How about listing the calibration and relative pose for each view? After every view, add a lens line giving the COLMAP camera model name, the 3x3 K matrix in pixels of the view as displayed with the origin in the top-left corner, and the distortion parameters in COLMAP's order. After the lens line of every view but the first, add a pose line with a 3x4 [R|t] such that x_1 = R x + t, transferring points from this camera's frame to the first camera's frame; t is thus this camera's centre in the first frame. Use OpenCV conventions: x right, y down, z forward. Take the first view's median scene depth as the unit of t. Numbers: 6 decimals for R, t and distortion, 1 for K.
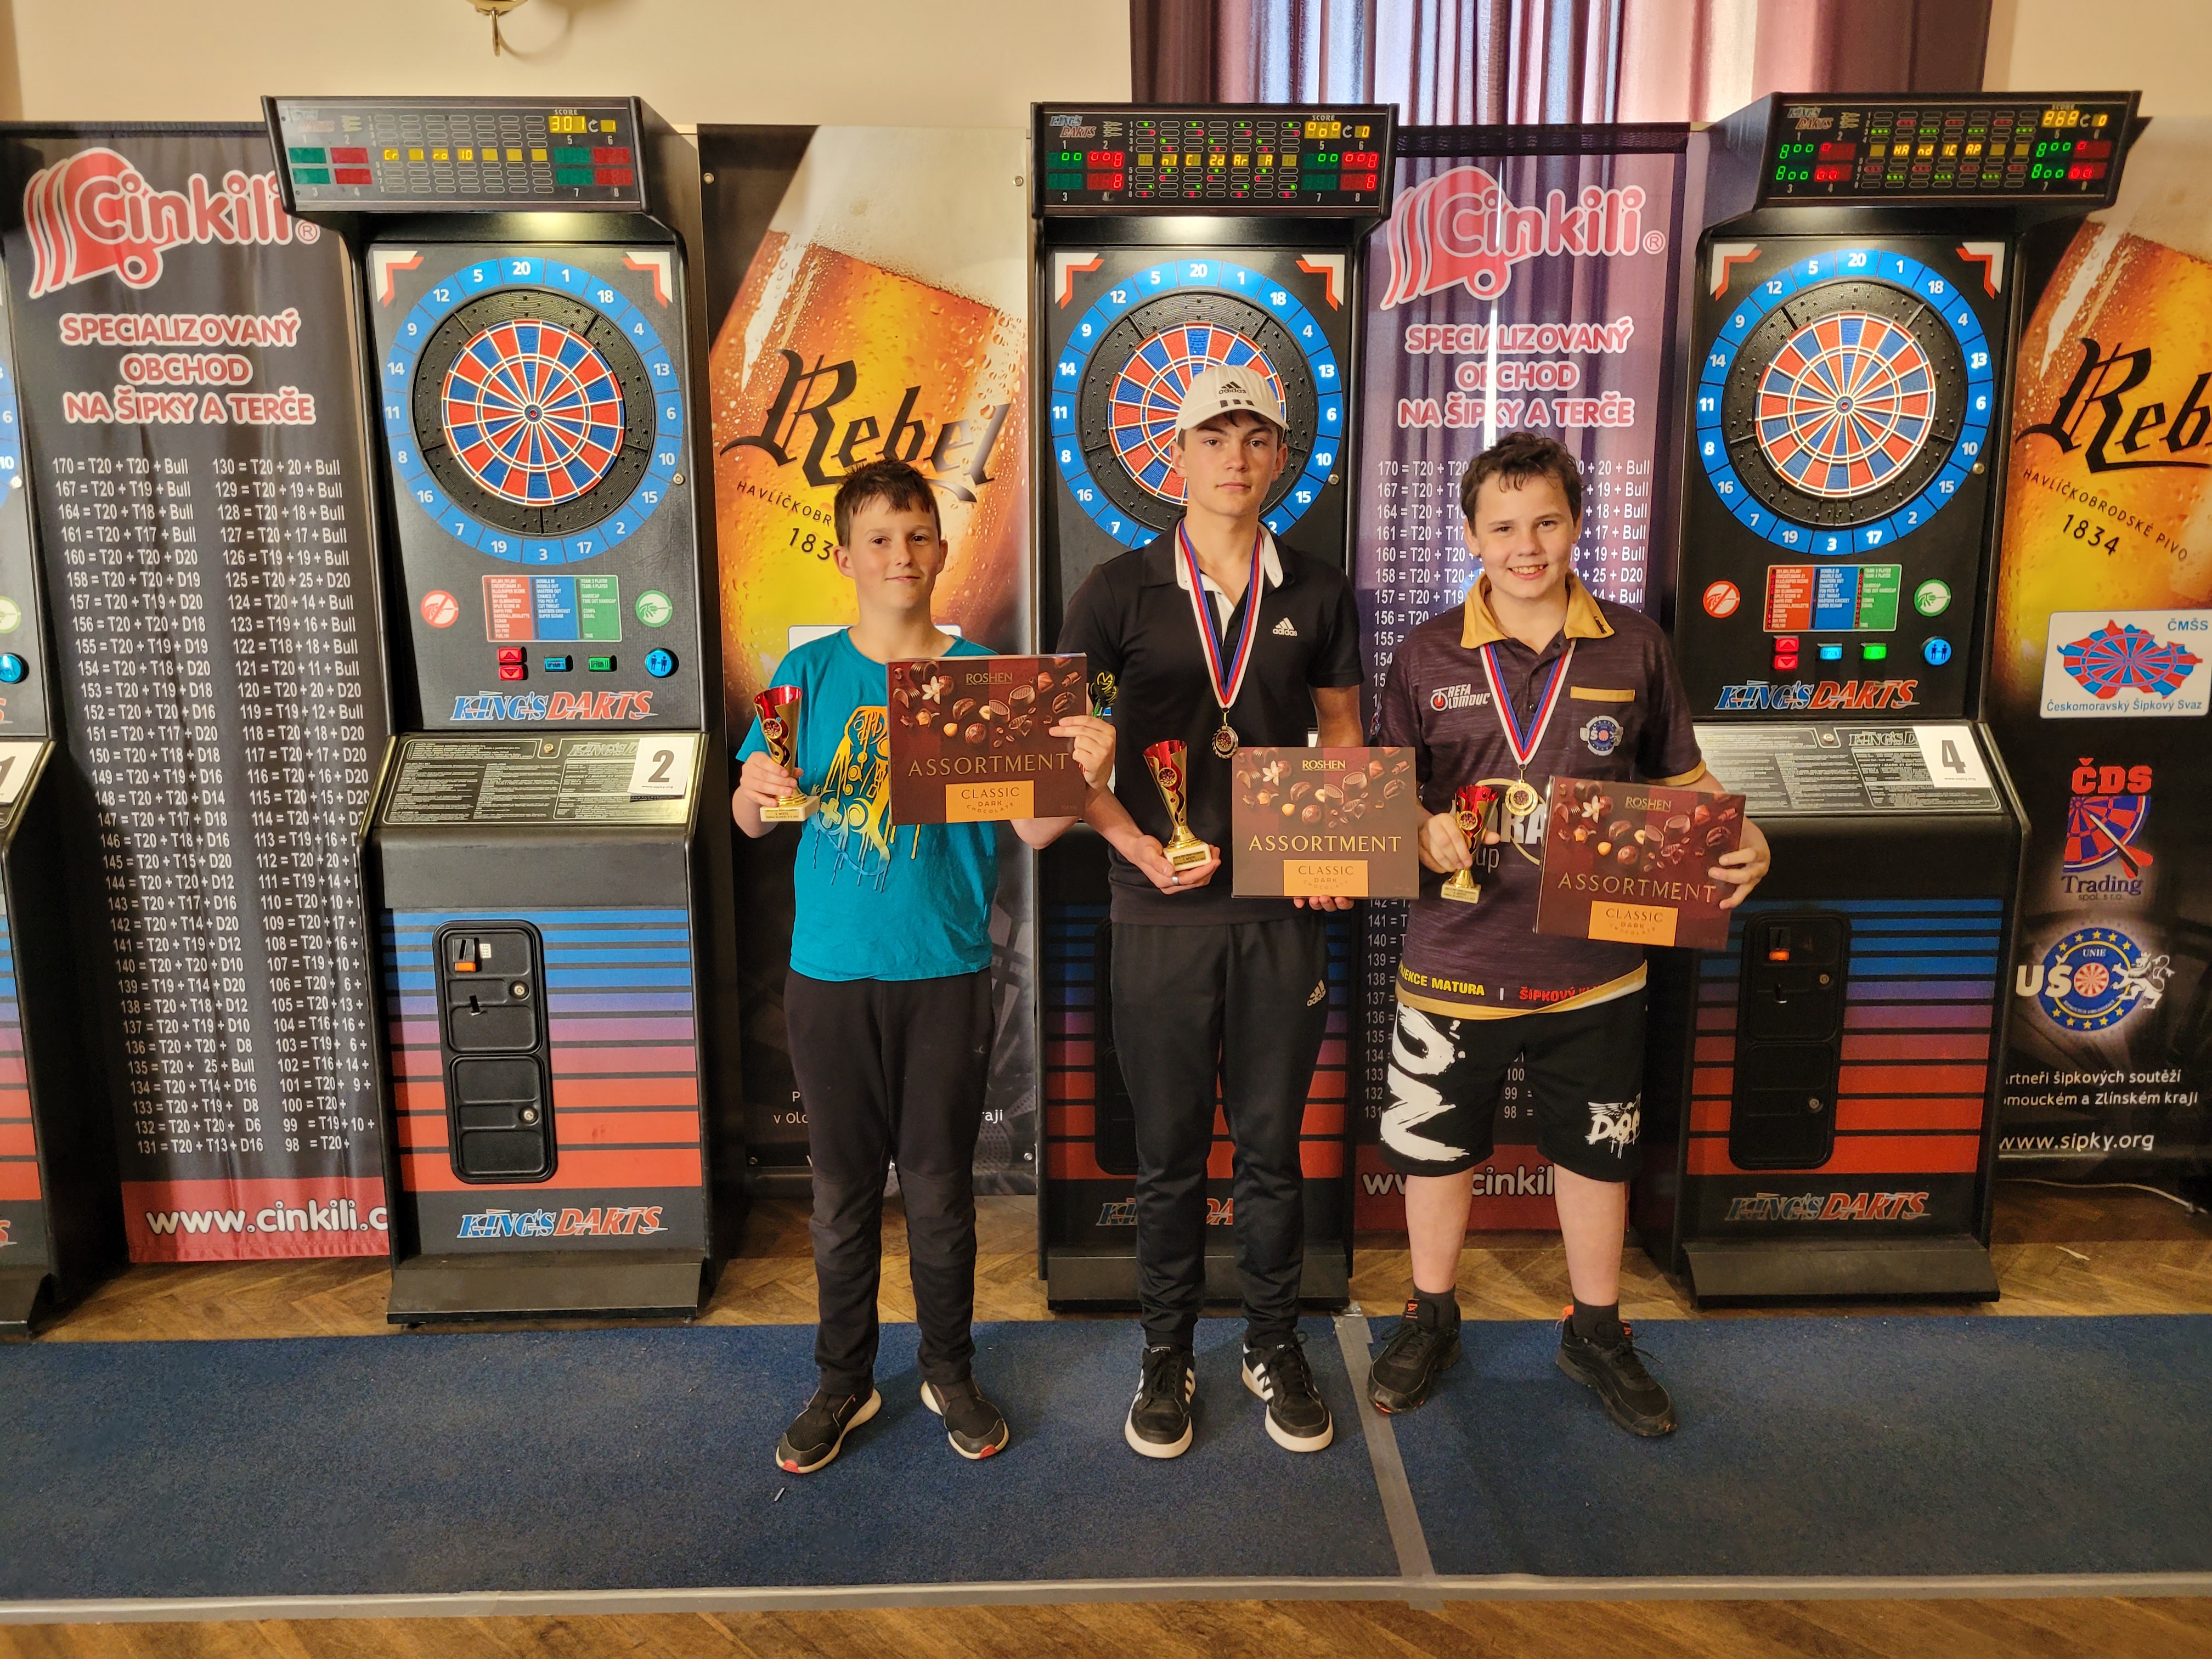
lens RADIAL K [[1696.2, 0, 1066.9], [0, 1696.2, 832.9], [0, 0, 1]] dist [0.046996, -0.040867]
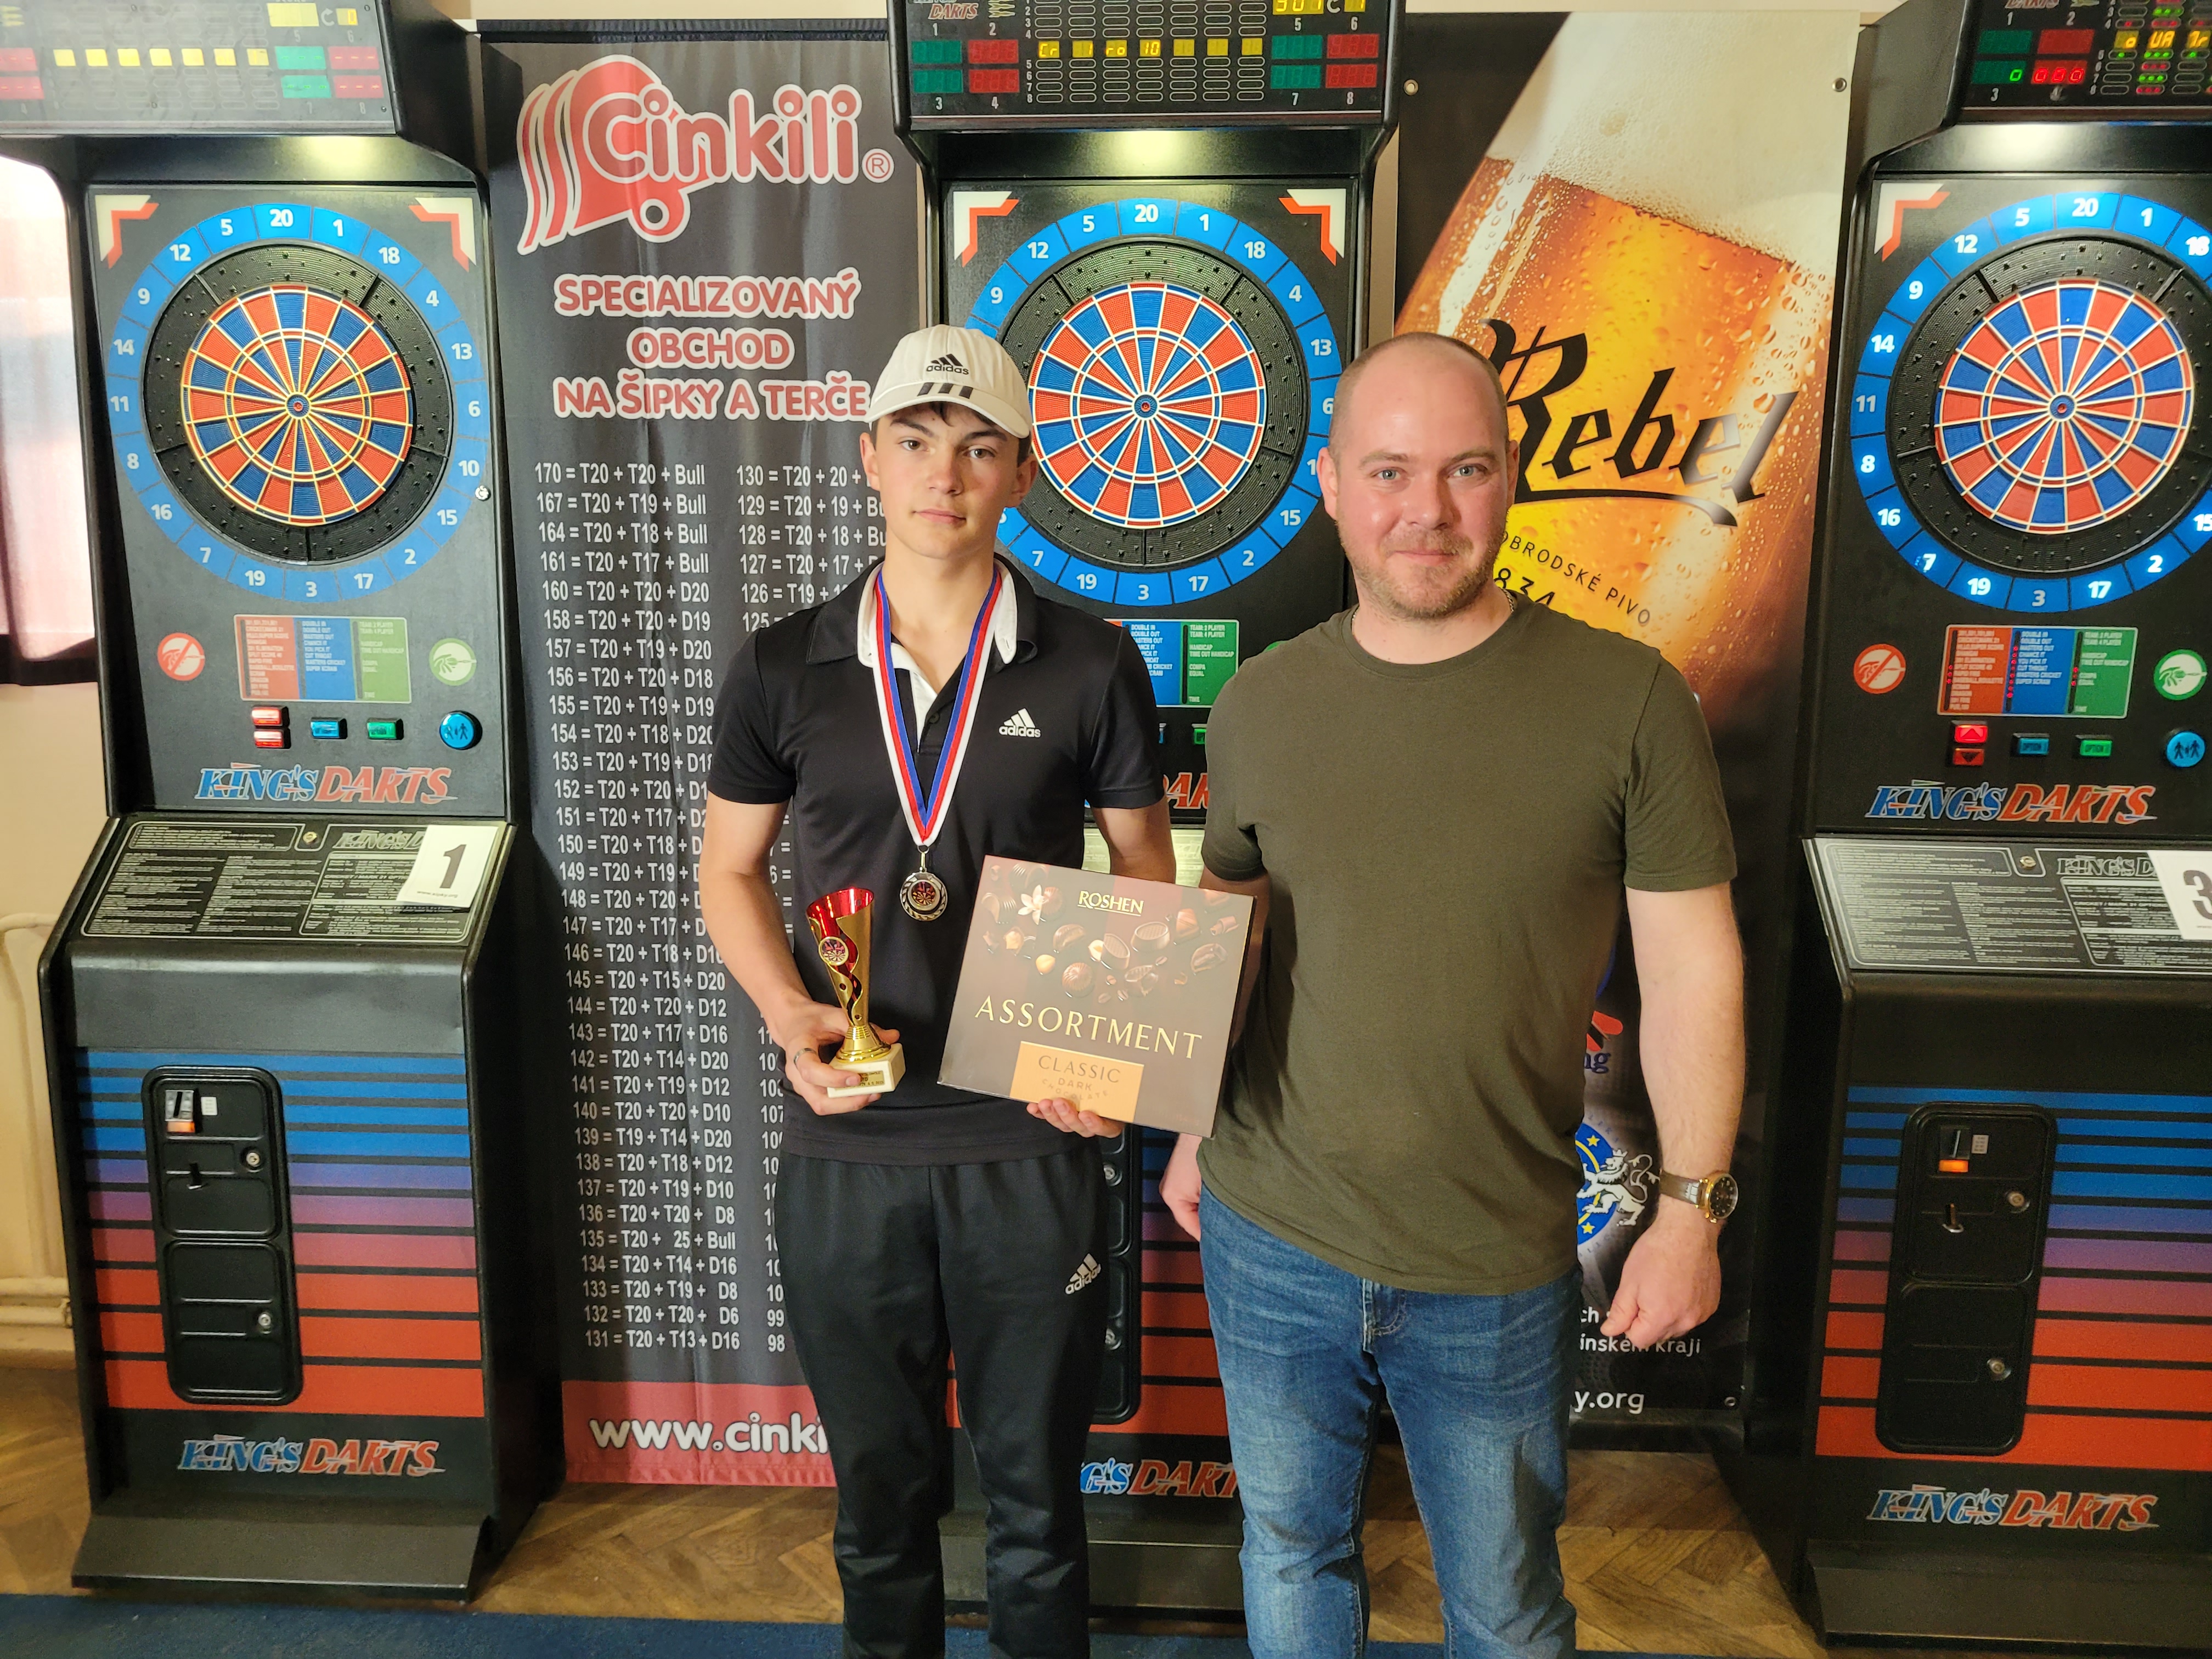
lens RADIAL K [[1698.1, 0, 1087.9], [0, 1698.1, 806.9], [0, 0, 1]] dist [0.058306, -0.052824]
pose [[0.997124, 0.022153, -0.072484, -0.279177], [-0.023006, 0.999675, -0.010955, -0.059952], [0.072218, 0.012591, 0.997309, 0.248904]]
